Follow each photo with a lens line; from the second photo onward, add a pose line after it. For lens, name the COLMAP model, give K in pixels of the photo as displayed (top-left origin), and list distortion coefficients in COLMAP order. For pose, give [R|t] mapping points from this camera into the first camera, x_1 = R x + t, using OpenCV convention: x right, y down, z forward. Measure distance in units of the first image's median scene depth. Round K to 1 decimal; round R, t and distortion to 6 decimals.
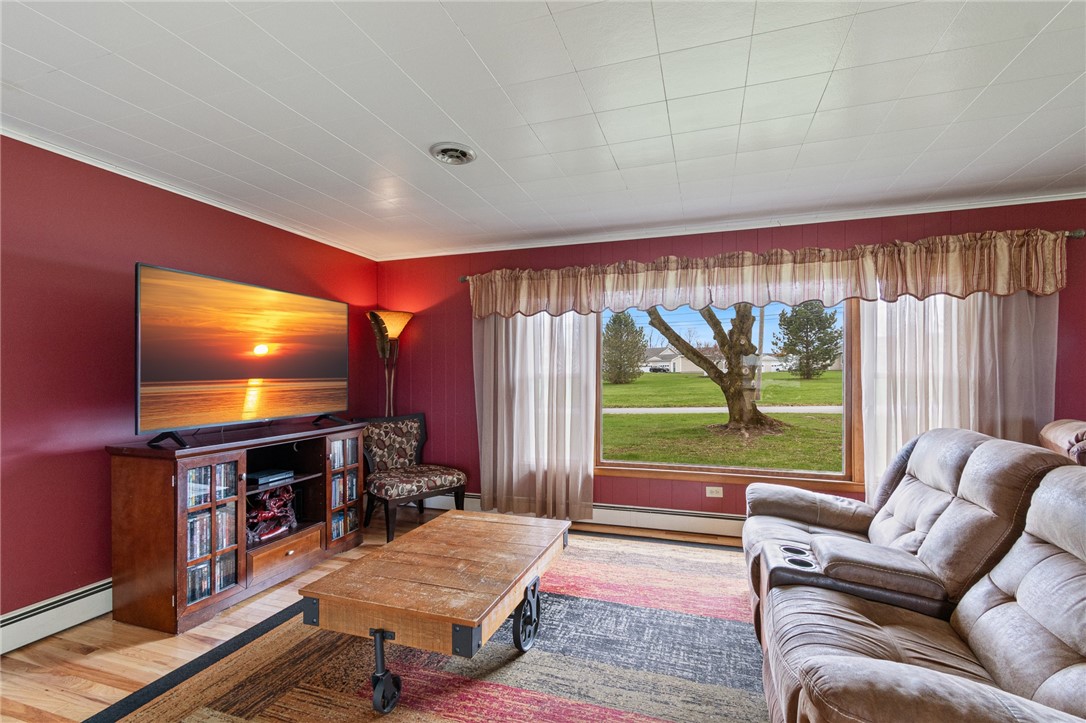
lens RADIAL K [[480.8, 0, 545.4], [0, 480.8, 381.7], [0, 0, 1]] dist [0.000343, -0.001134]
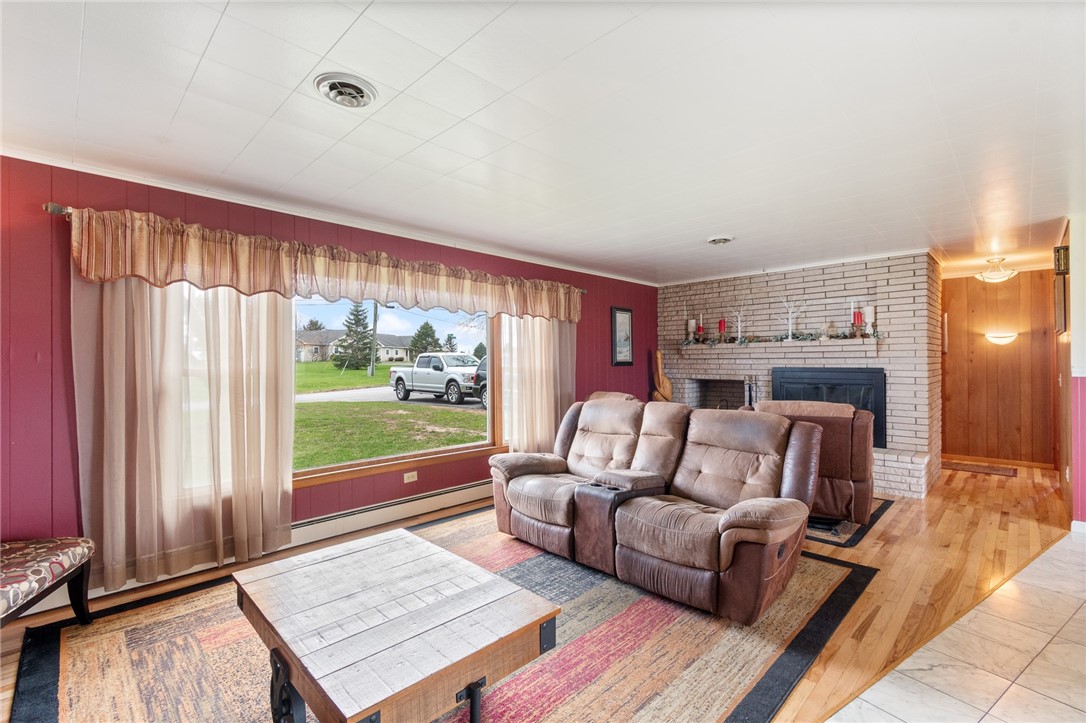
lens RADIAL K [[480.8, 0, 548.4], [0, 480.8, 364.0], [0, 0, 1]] dist [0.000343, -0.001134]
pose [[0.445991, -0.002130, 0.895035, -0.502197], [0.015431, 0.999867, -0.005310, -0.015681], [-0.894905, 0.016179, 0.445964, 0.244995]]
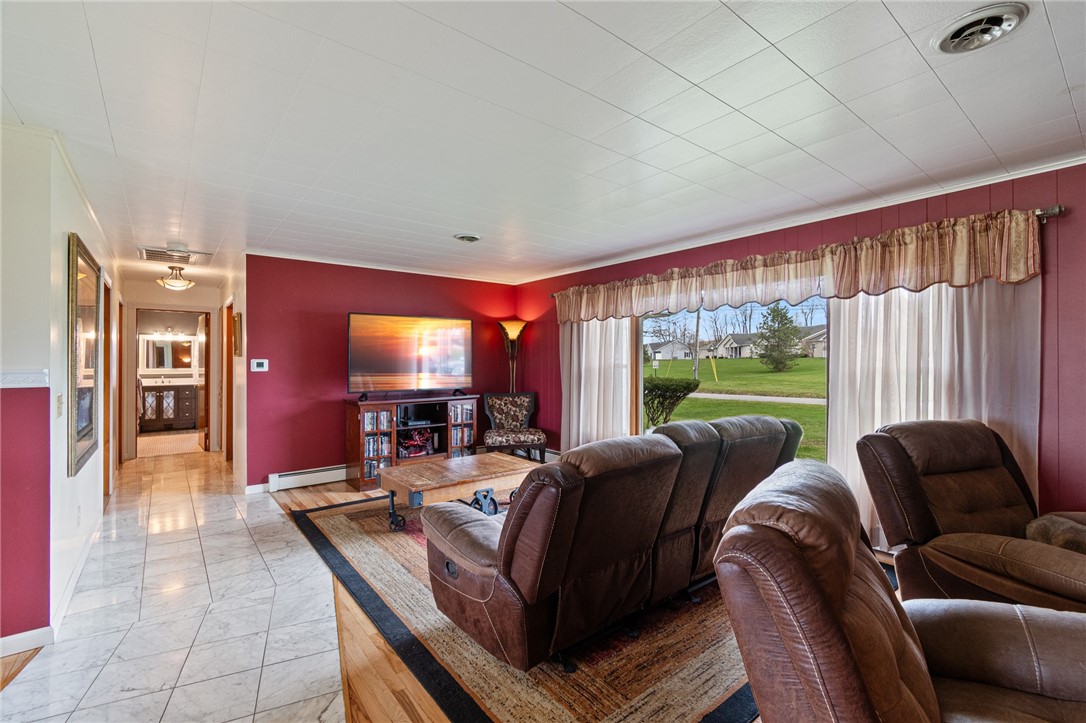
lens RADIAL K [[480.8, 0, 546.8], [0, 480.8, 361.4], [0, 0, 1]] dist [0.000343, -0.001134]
pose [[0.836807, 0.003604, -0.547486, 0.671453], [-0.009068, 0.999932, -0.007278, -0.015756], [0.547422, 0.011054, 0.836784, -0.189627]]
